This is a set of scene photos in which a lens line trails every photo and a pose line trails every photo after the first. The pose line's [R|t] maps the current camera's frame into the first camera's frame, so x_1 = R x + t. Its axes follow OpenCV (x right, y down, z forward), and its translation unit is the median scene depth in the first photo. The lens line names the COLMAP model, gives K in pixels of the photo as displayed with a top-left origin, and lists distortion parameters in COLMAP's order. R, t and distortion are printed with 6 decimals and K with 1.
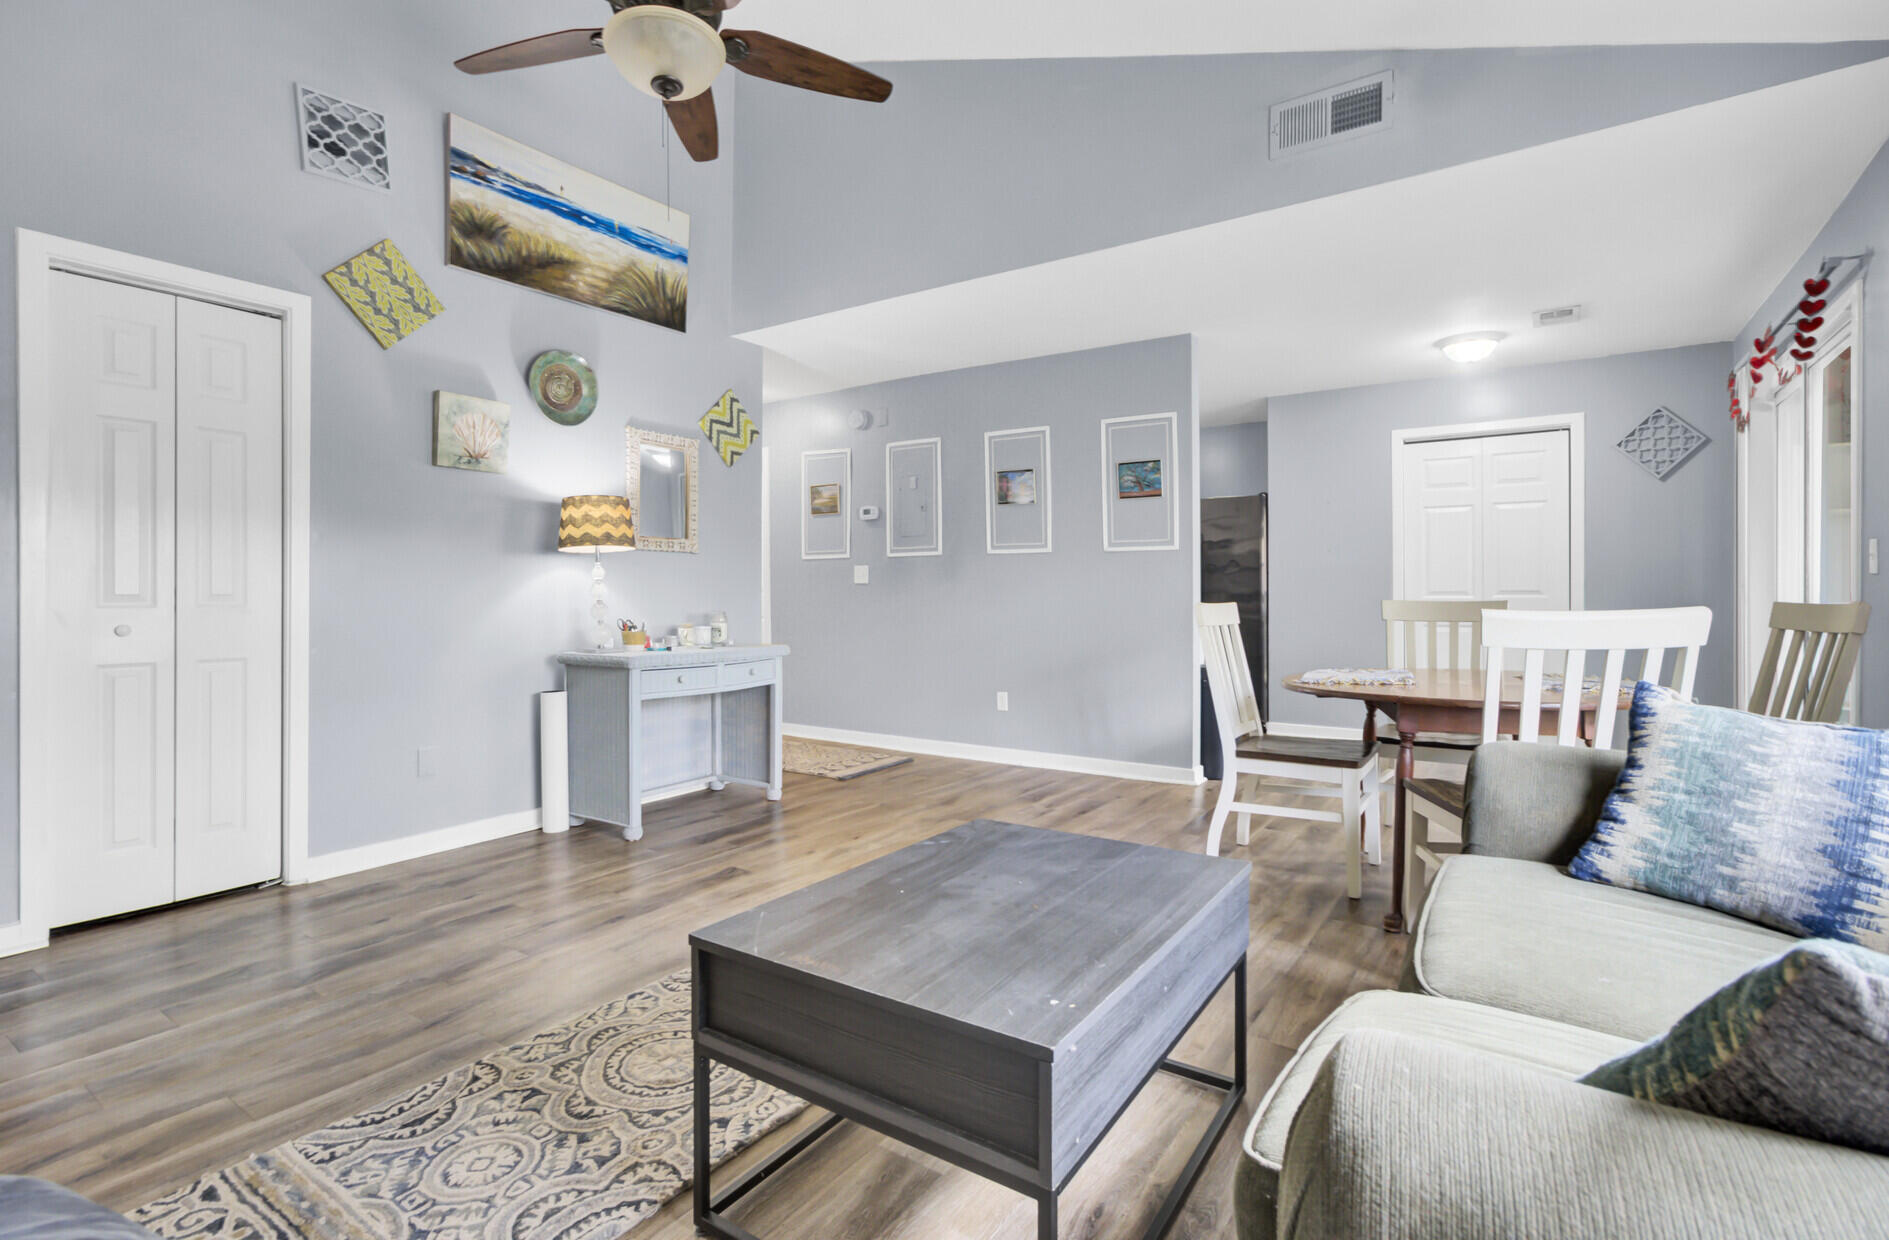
lens RADIAL K [[893.1, 0, 928.8], [0, 893.1, 585.4], [0, 0, 1]] dist [0.004866, 0.000281]
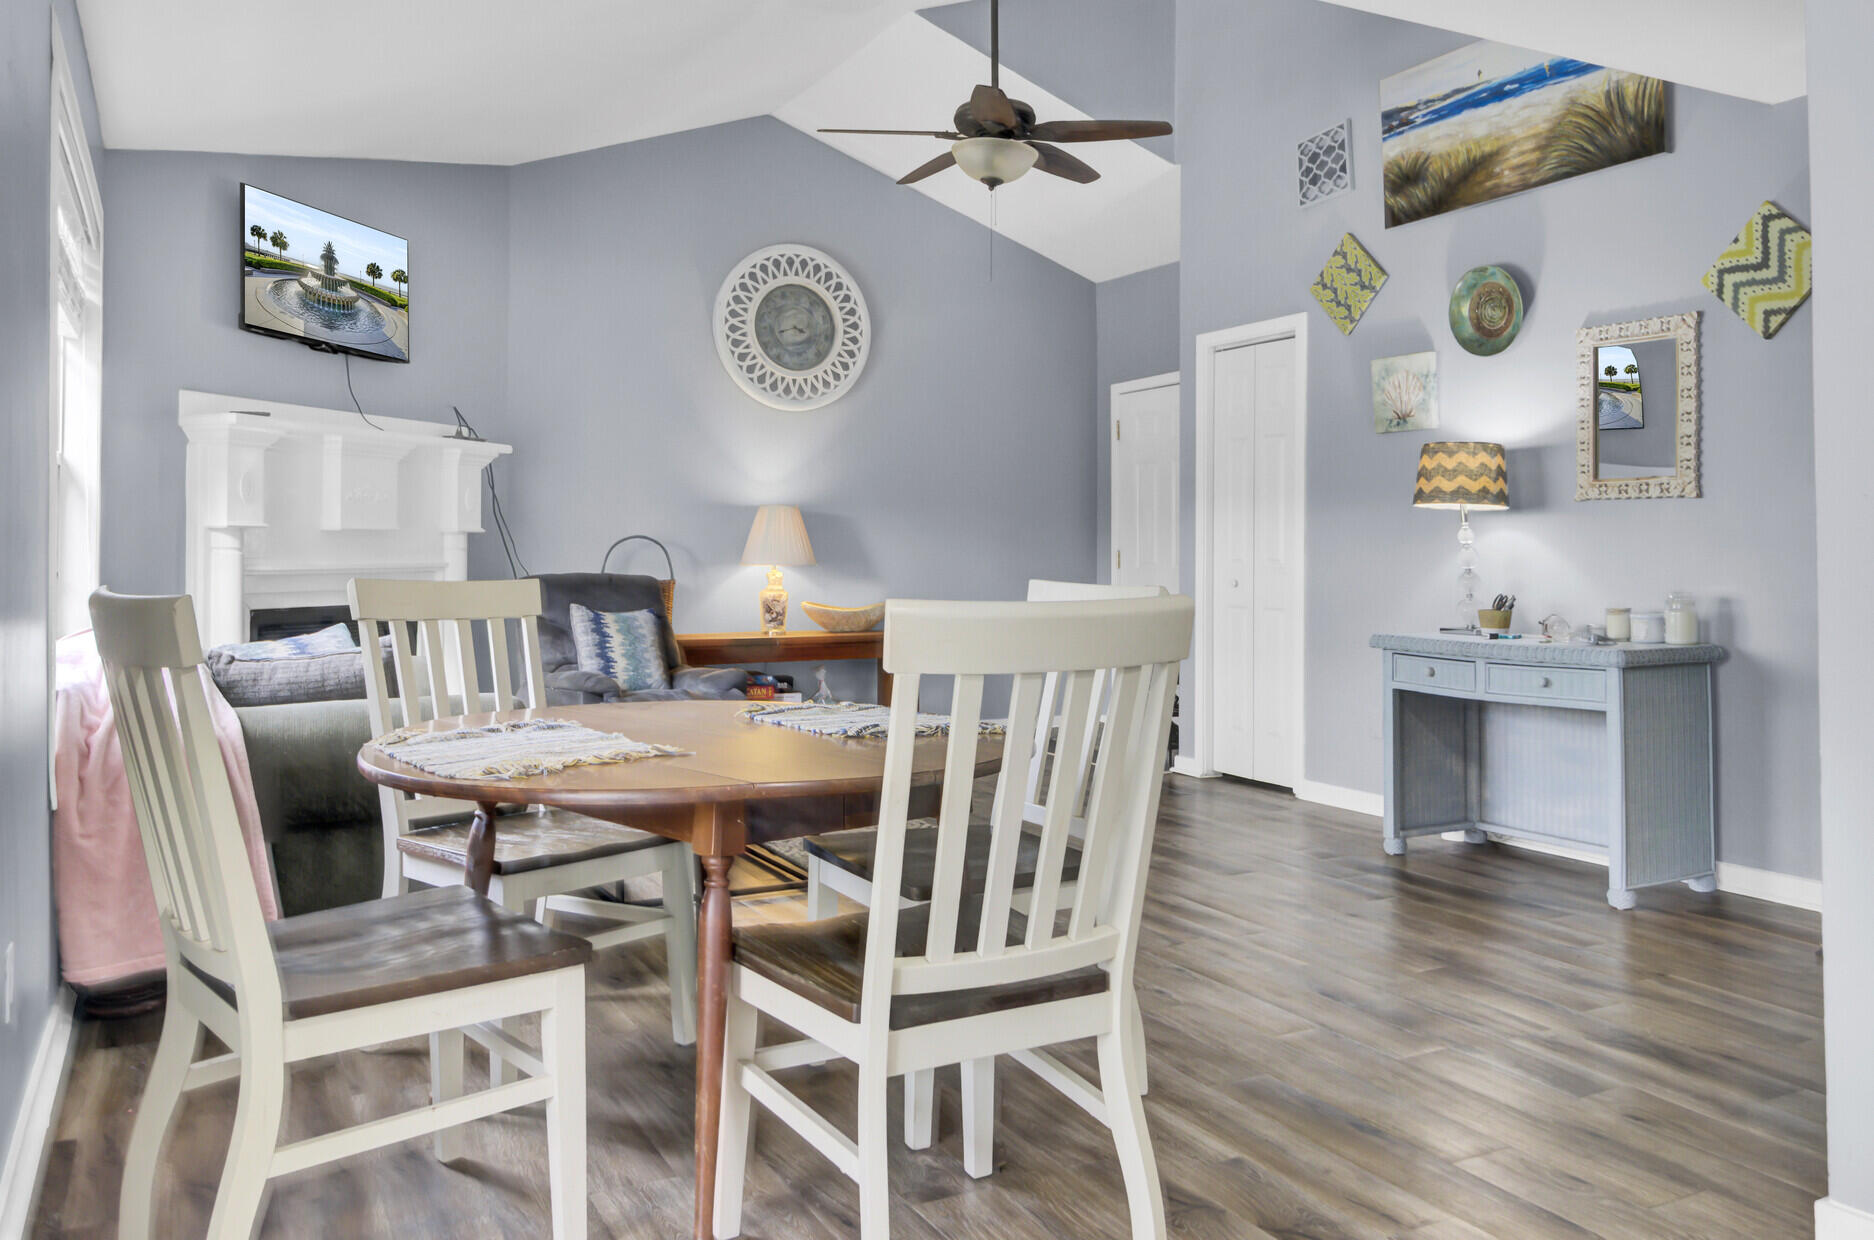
lens RADIAL K [[1416.1, 0, 929.2], [0, 1416.1, 525.9], [0, 0, 1]] dist [-0.002075, 0.006119]
pose [[-0.458945, -0.015571, -0.888328, 1.051632], [0.006501, 0.999761, -0.020883, 0.000712], [0.888441, -0.015360, -0.458734, 1.219036]]
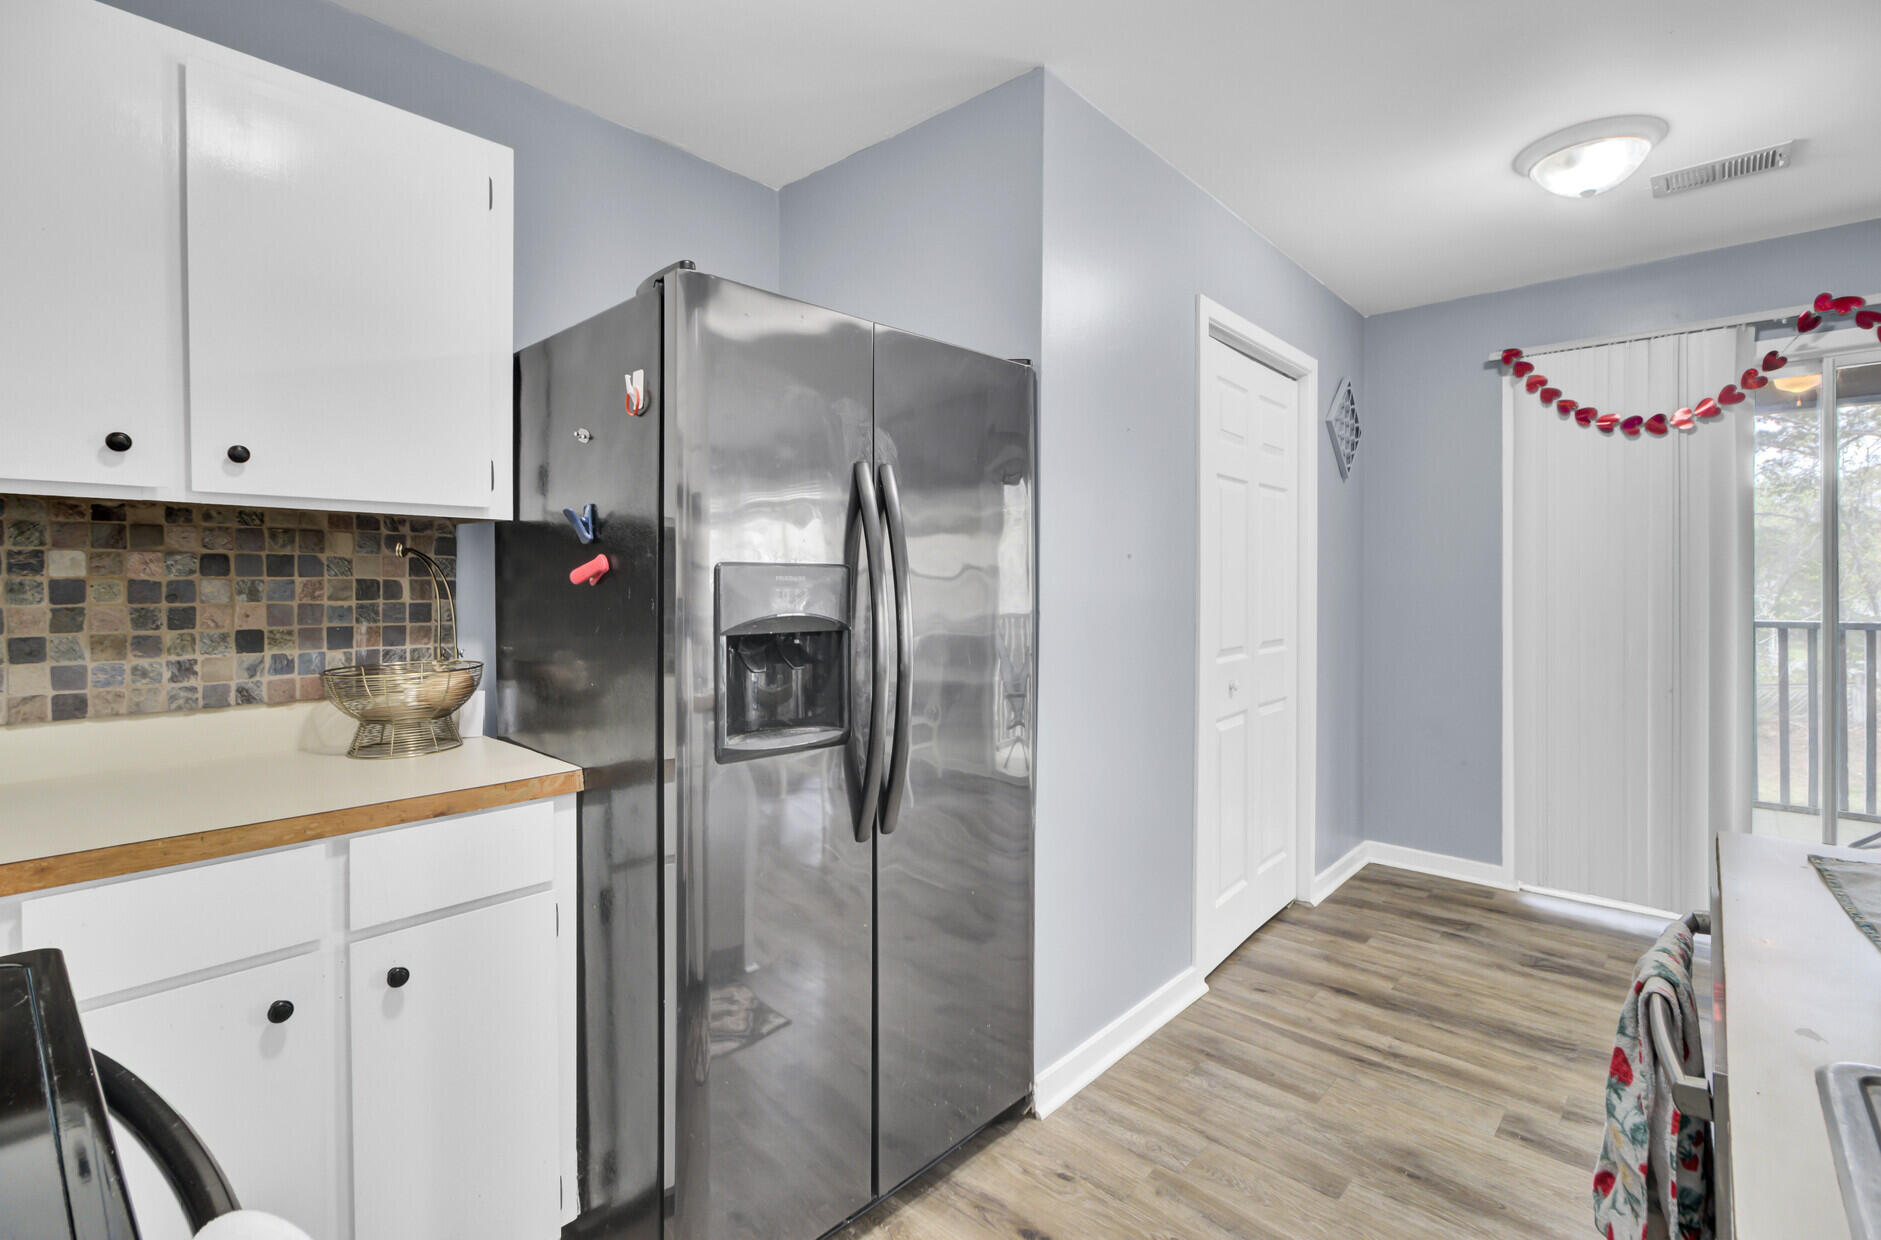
lens RADIAL K [[865.0, 0, 929.9], [0, 865.0, 583.5], [0, 0, 1]] dist [0.000316, 0.000238]
pose [[0.135980, 0.002937, 0.990707, 0.108431], [-0.005515, 0.999982, -0.002208, -0.042966], [-0.990696, -0.005163, 0.135993, 1.701660]]
